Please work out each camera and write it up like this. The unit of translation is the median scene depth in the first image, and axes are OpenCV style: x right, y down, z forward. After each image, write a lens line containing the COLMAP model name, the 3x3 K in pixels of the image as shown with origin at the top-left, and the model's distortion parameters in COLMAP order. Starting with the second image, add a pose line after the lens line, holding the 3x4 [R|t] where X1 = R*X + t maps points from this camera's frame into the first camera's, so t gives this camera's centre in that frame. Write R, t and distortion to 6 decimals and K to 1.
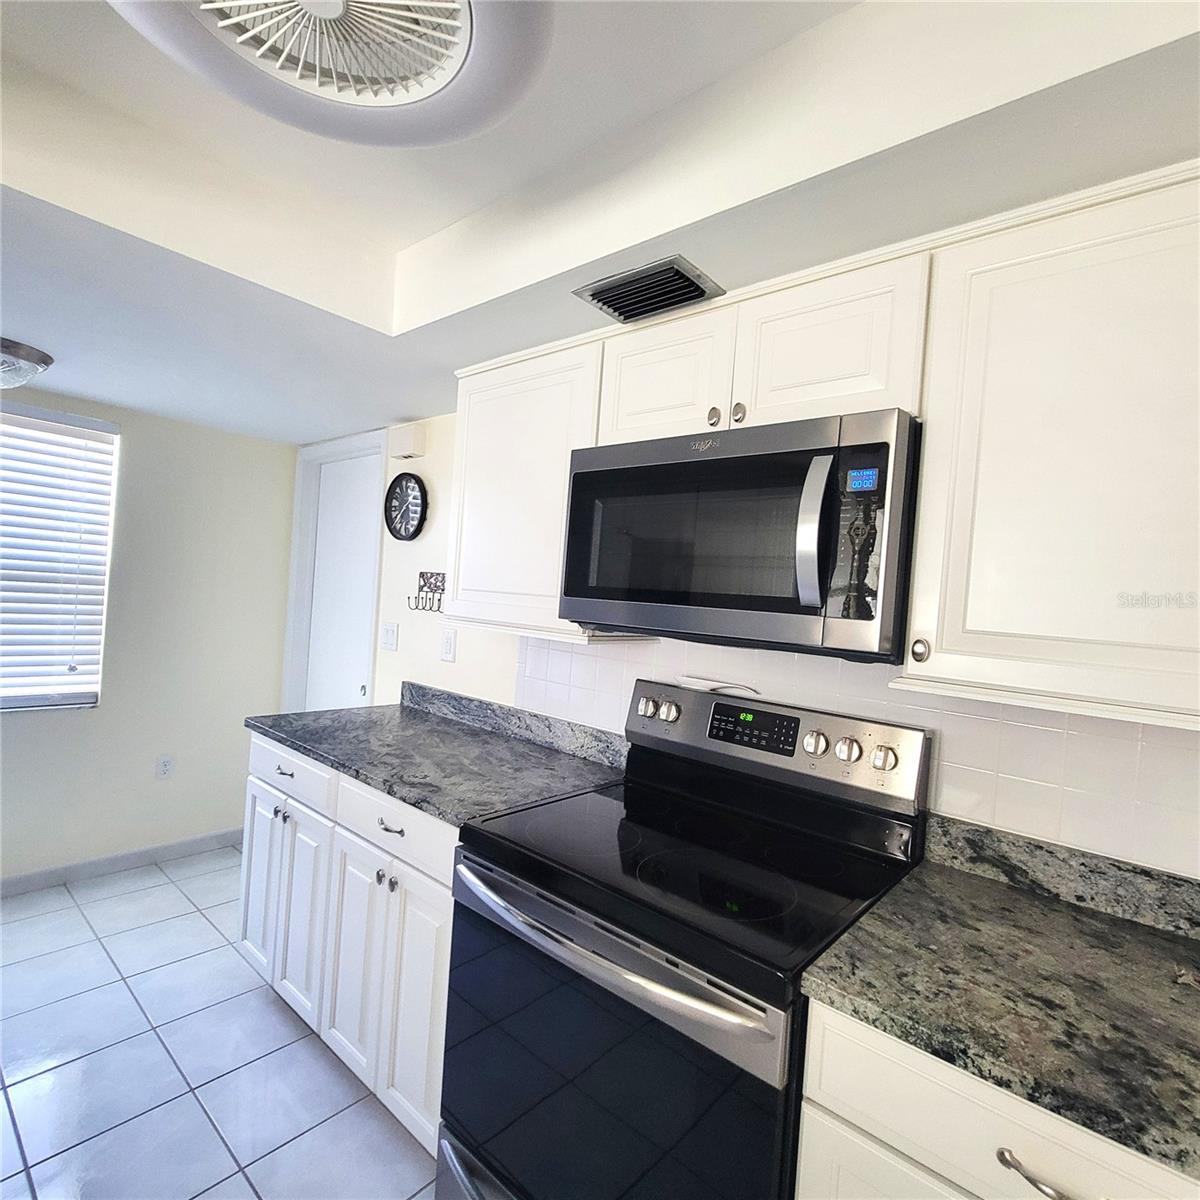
lens RADIAL K [[650.4, 0, 591.2], [0, 650.4, 604.7], [0, 0, 1]] dist [0.006083, -0.002524]
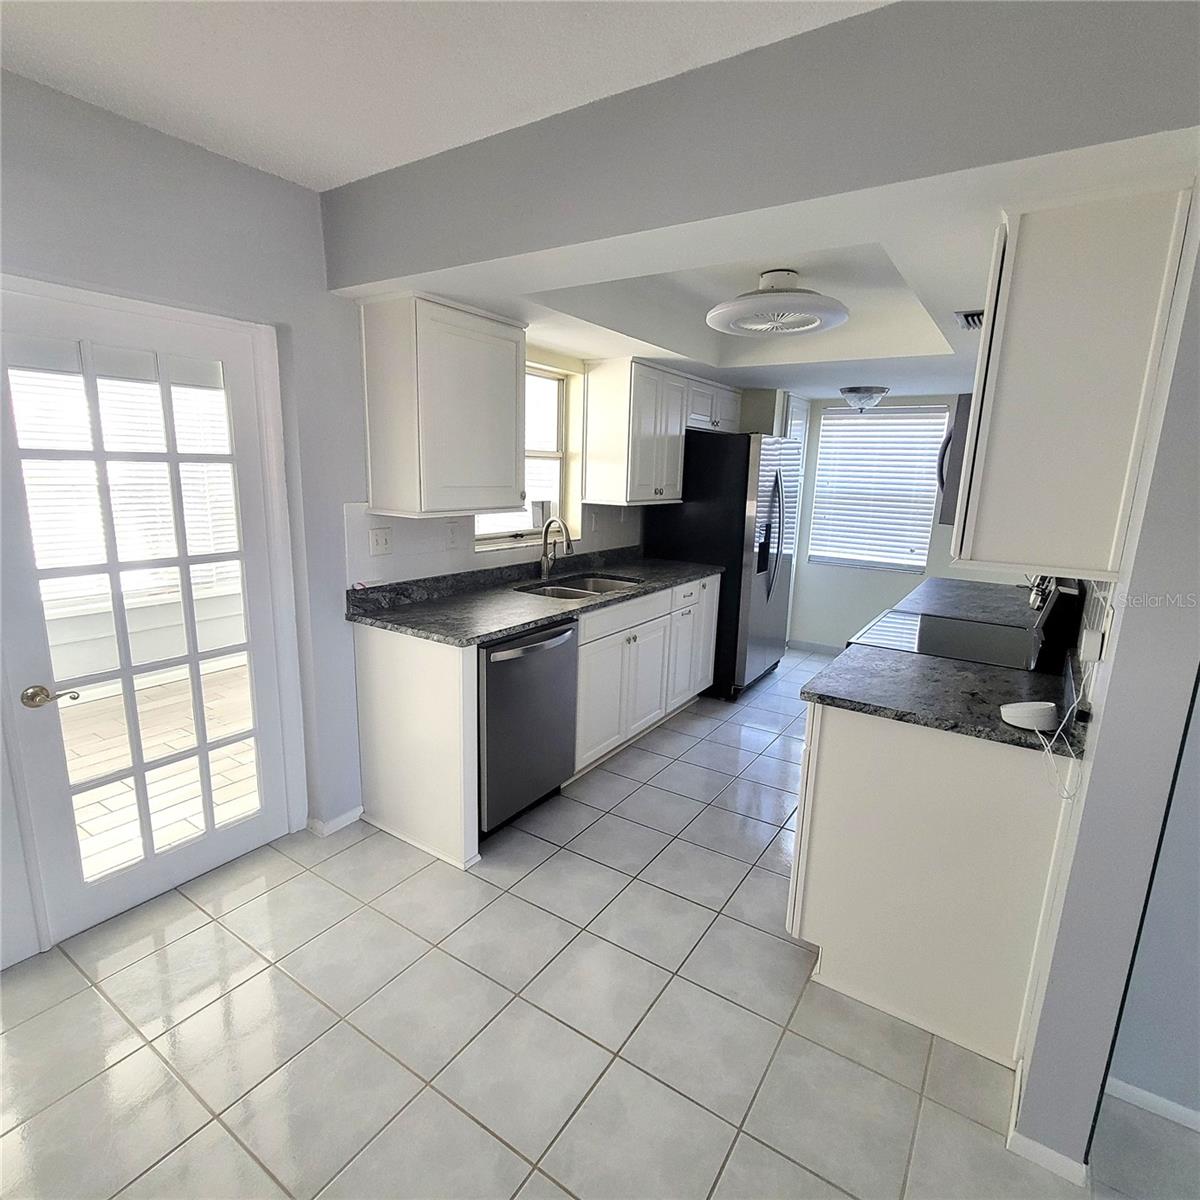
lens RADIAL K [[655.8, 0, 595.8], [0, 655.8, 602.5], [0, 0, 1]] dist [0.000043, -0.001677]
pose [[0.137480, 0.132477, -0.981605, 1.535457], [-0.032838, 0.991080, 0.129157, 0.058616], [0.989960, 0.014477, 0.140604, -0.210003]]
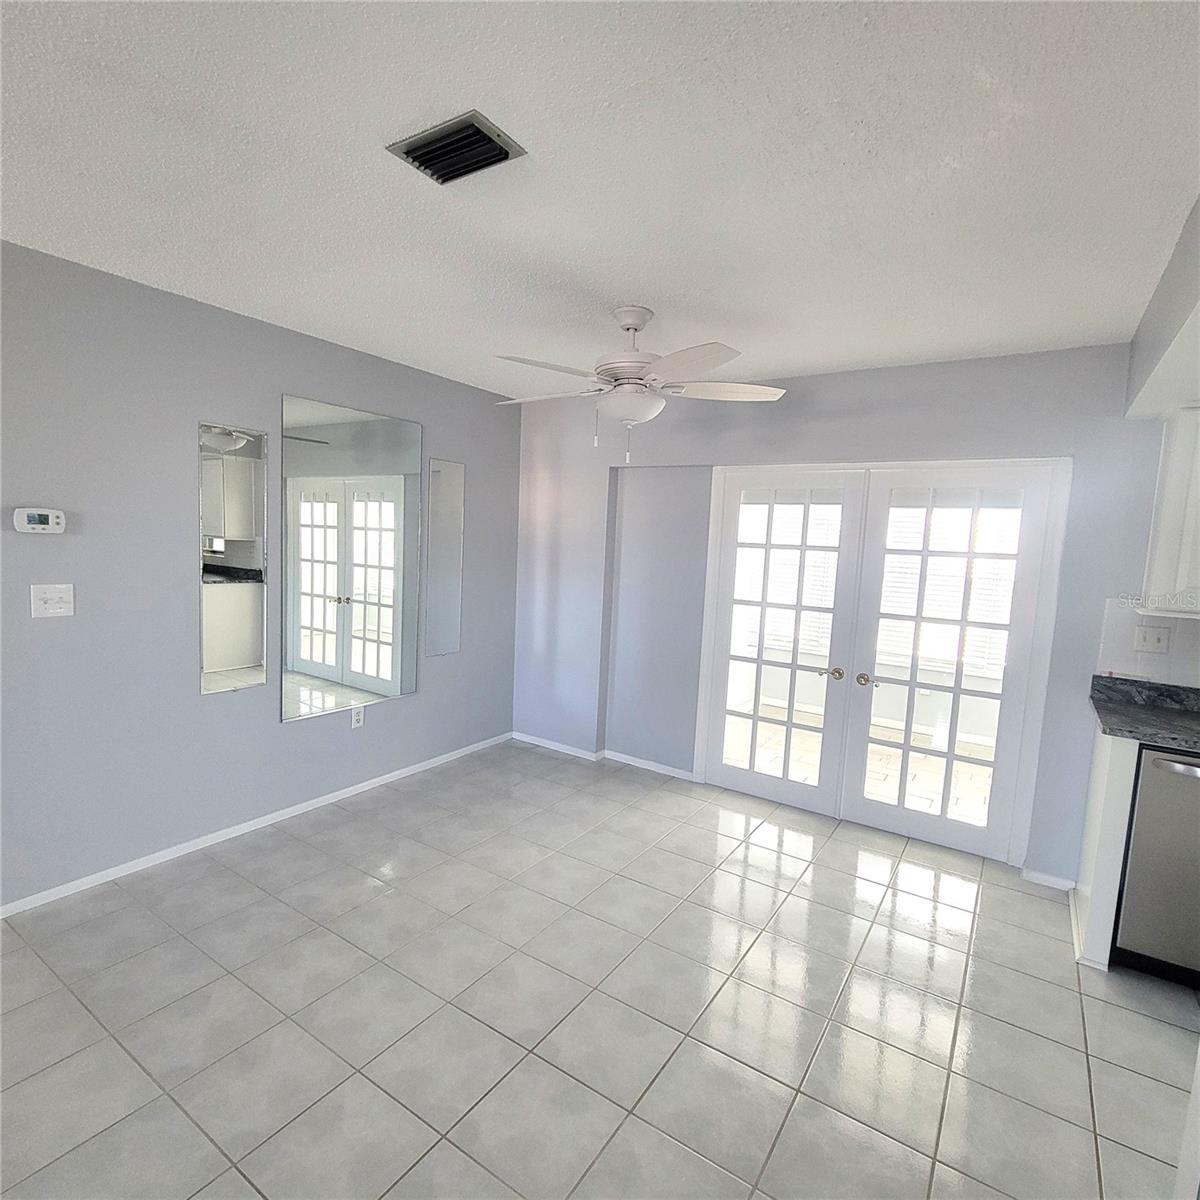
lens RADIAL K [[650.4, 0, 591.2], [0, 650.4, 604.7], [0, 0, 1]] dist [0.006083, -0.002524]
pose [[-0.984897, -0.104911, -0.137735, 1.475519], [-0.120034, 0.987041, 0.106503, 0.043820], [0.124777, 0.121428, -0.984726, 0.957901]]
